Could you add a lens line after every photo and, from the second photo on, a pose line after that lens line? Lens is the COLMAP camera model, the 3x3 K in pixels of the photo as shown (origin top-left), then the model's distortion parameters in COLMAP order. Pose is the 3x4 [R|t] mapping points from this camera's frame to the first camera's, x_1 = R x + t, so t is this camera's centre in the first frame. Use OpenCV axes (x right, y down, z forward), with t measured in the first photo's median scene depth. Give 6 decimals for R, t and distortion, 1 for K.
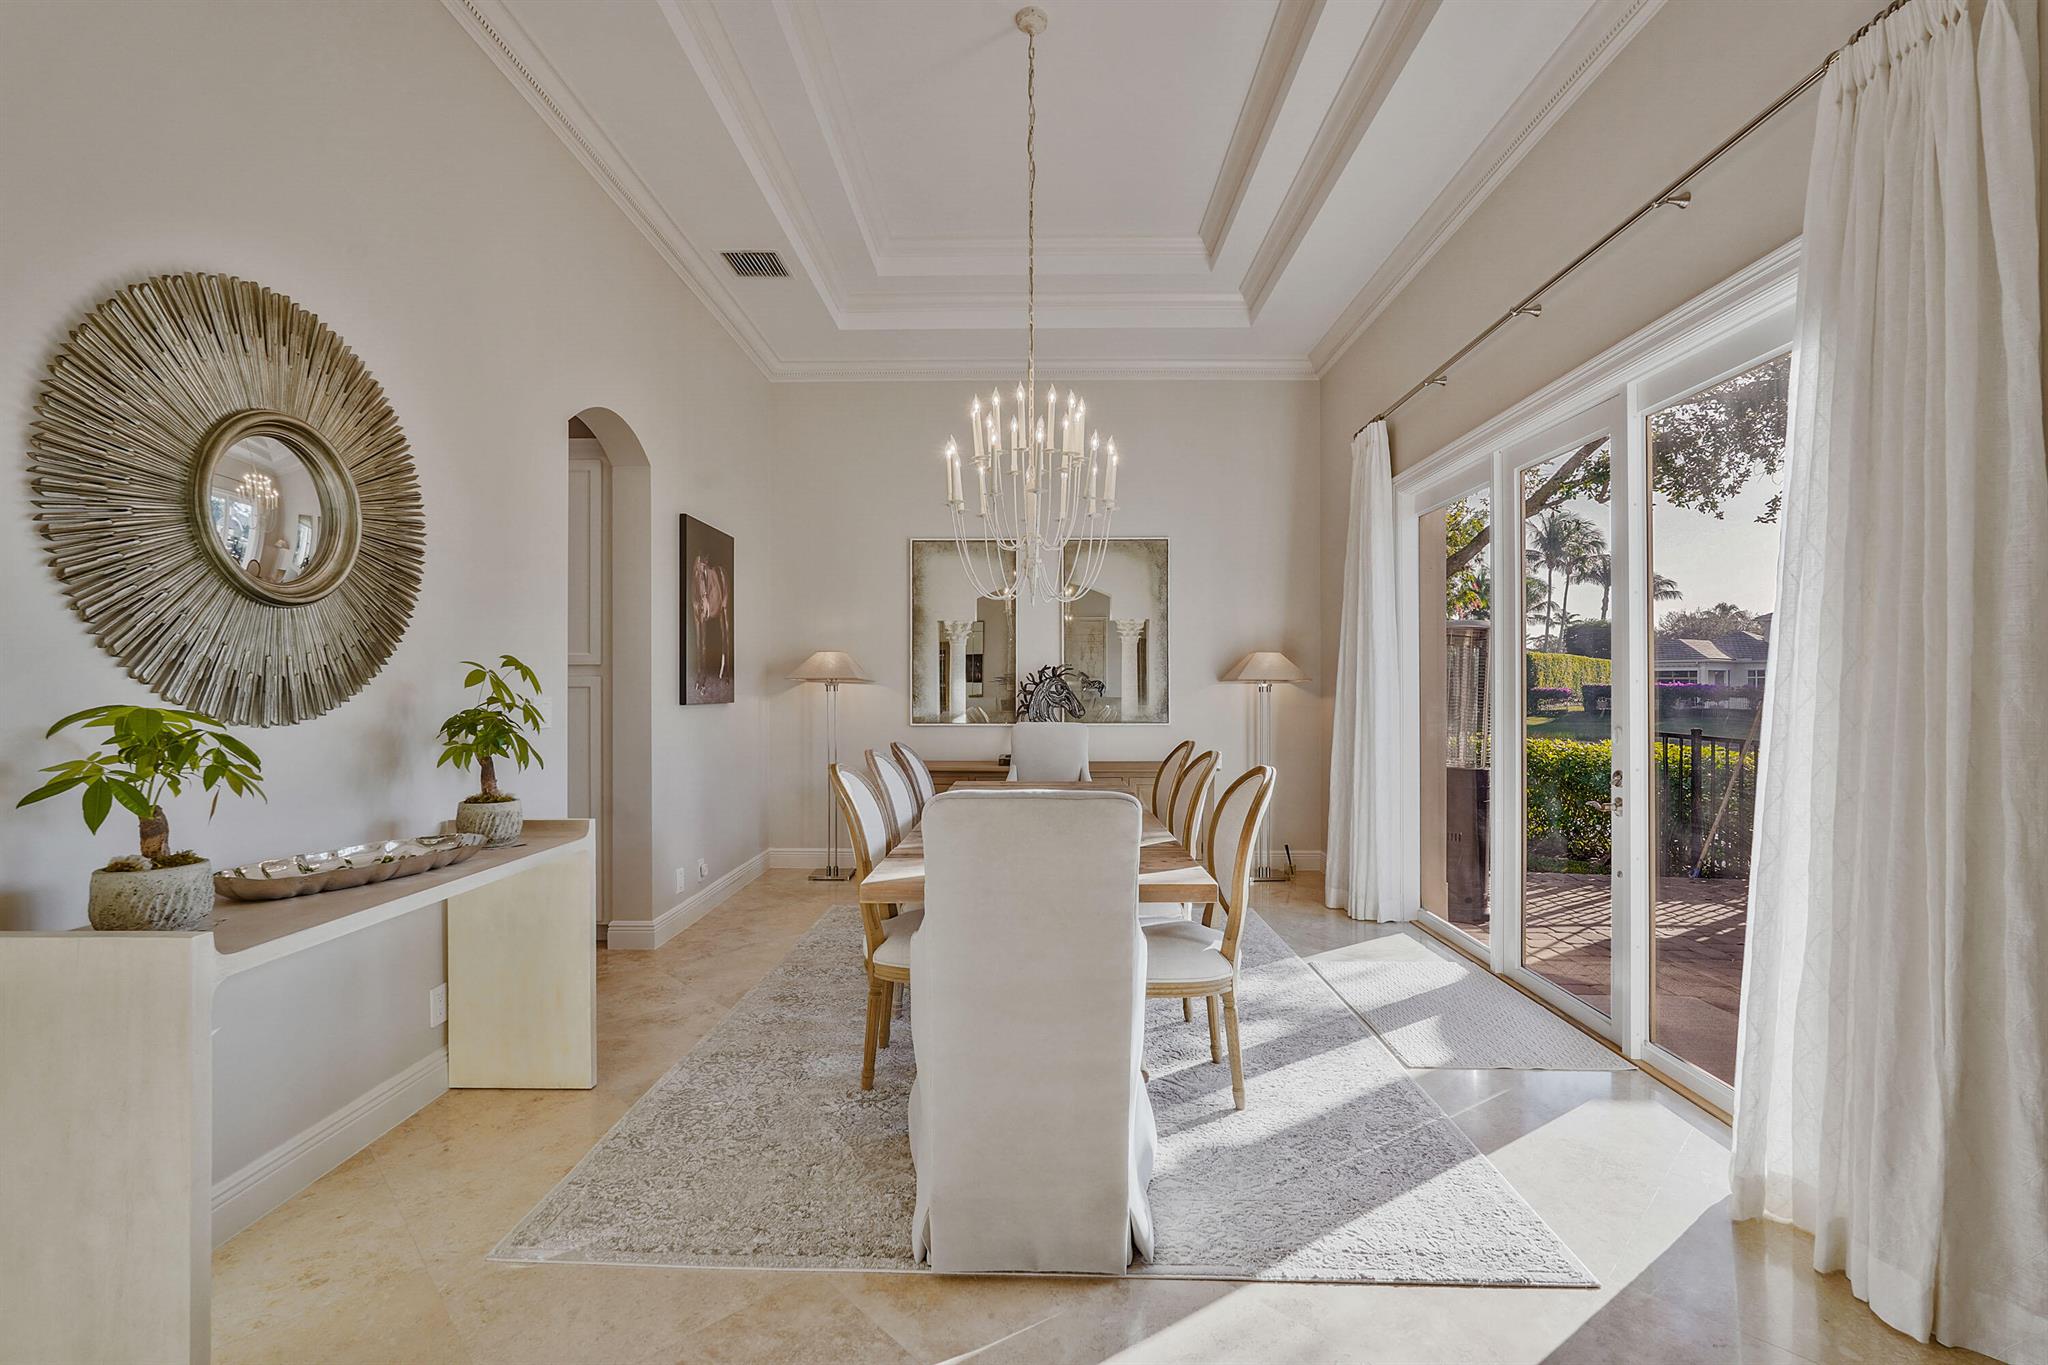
lens RADIAL K [[902.0, 0, 1030.2], [0, 902.0, 680.9], [0, 0, 1]] dist [-0.005787, 0.000469]
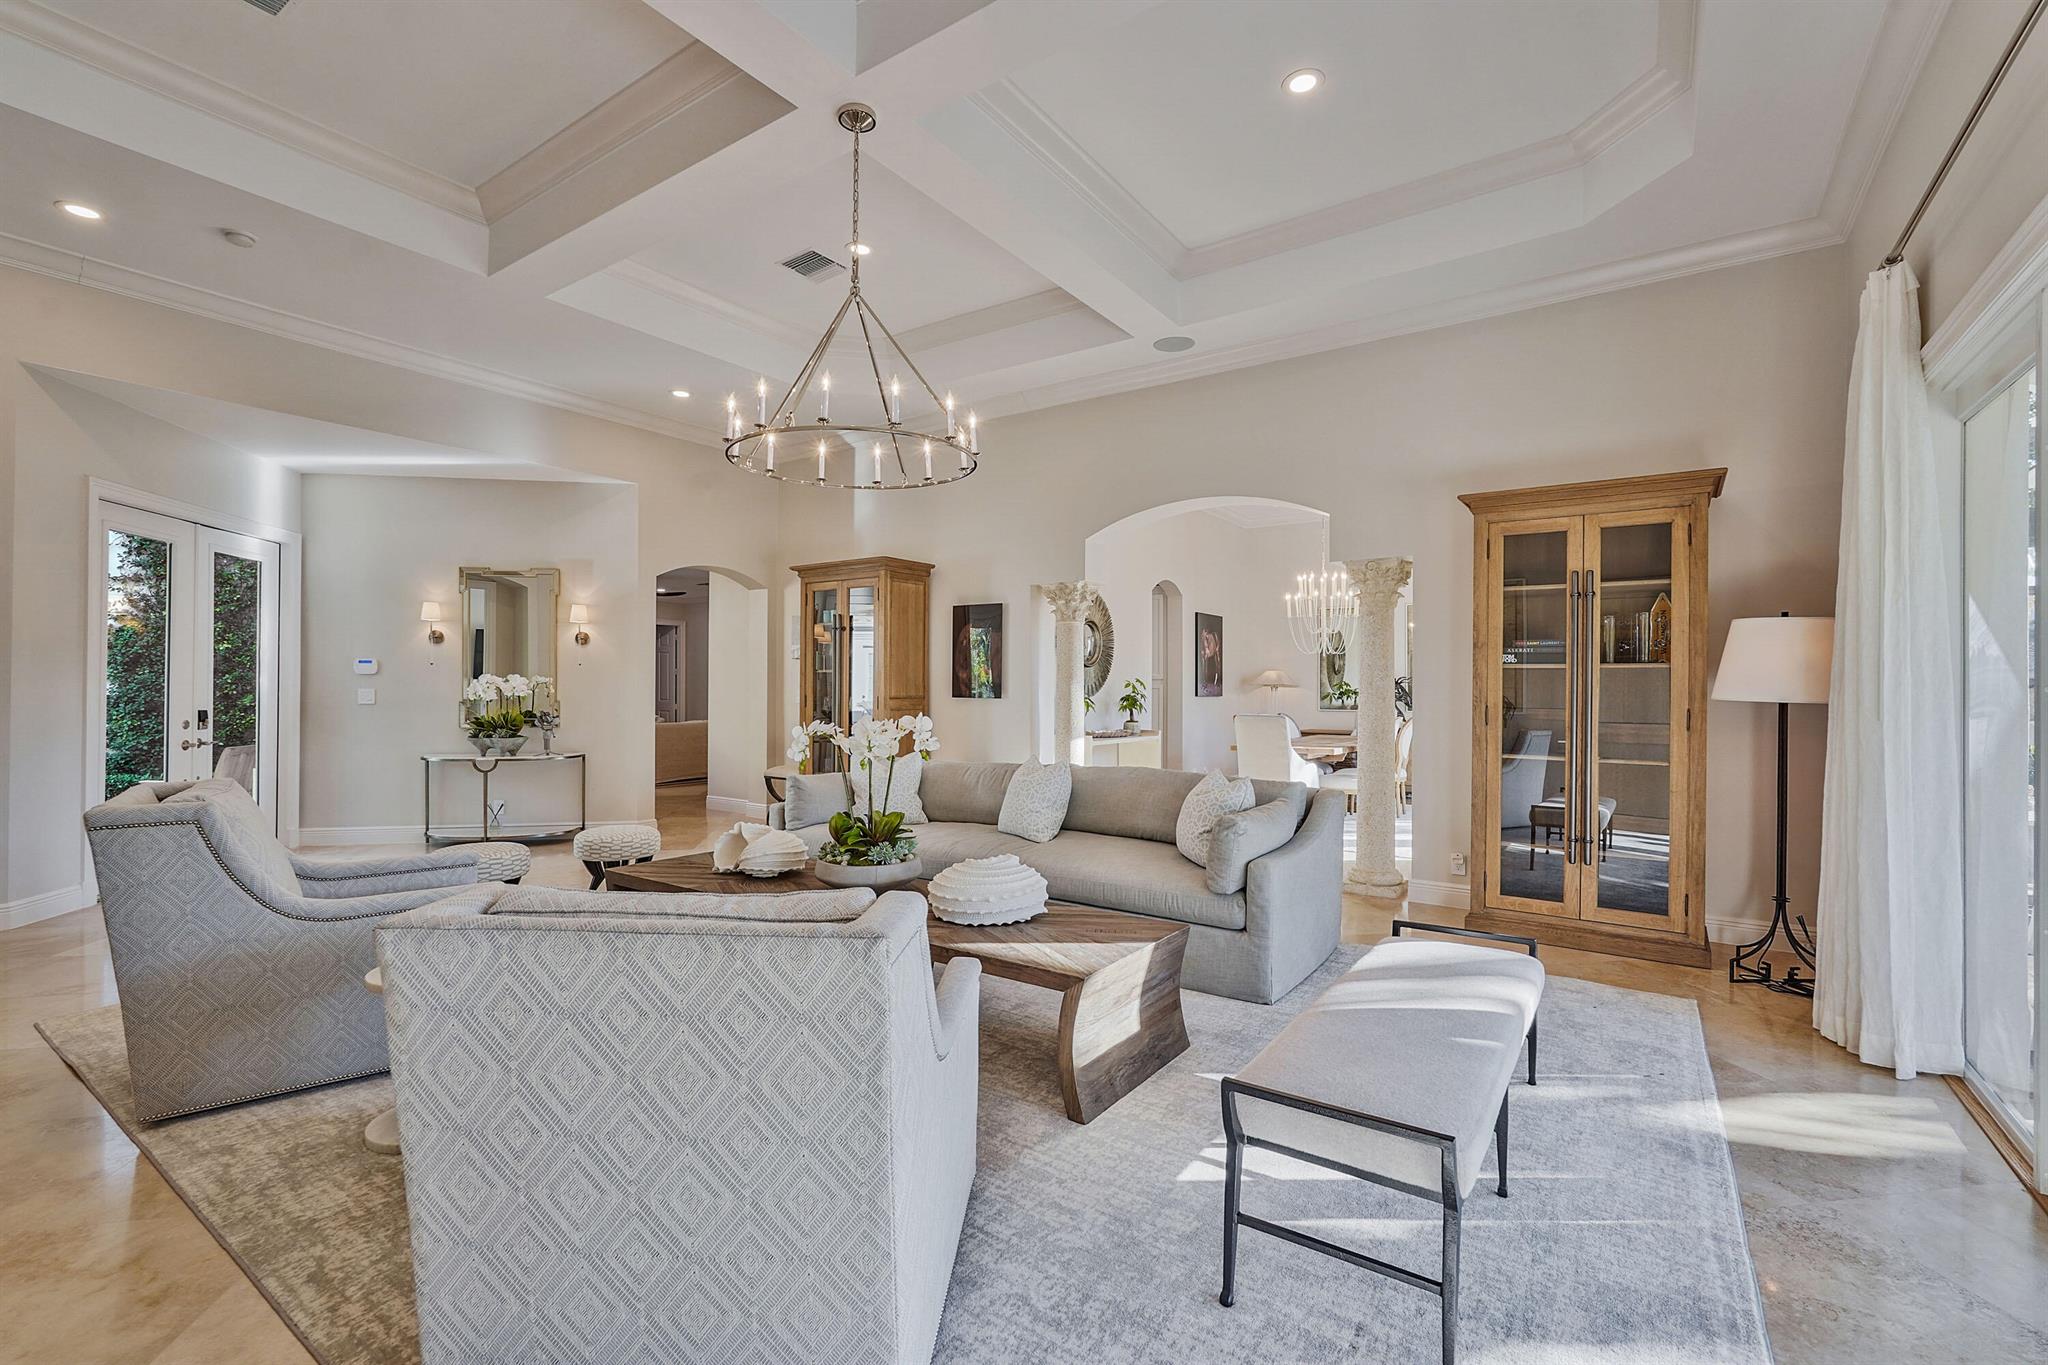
lens RADIAL K [[902.0, 0, 1030.2], [0, 902.0, 680.9], [0, 0, 1]] dist [-0.005787, 0.000469]
pose [[0.827442, 0.000264, -0.561551, 0.961214], [-0.002562, 0.999991, -0.003306, -0.008027], [0.561545, 0.004175, 0.827436, -1.969413]]
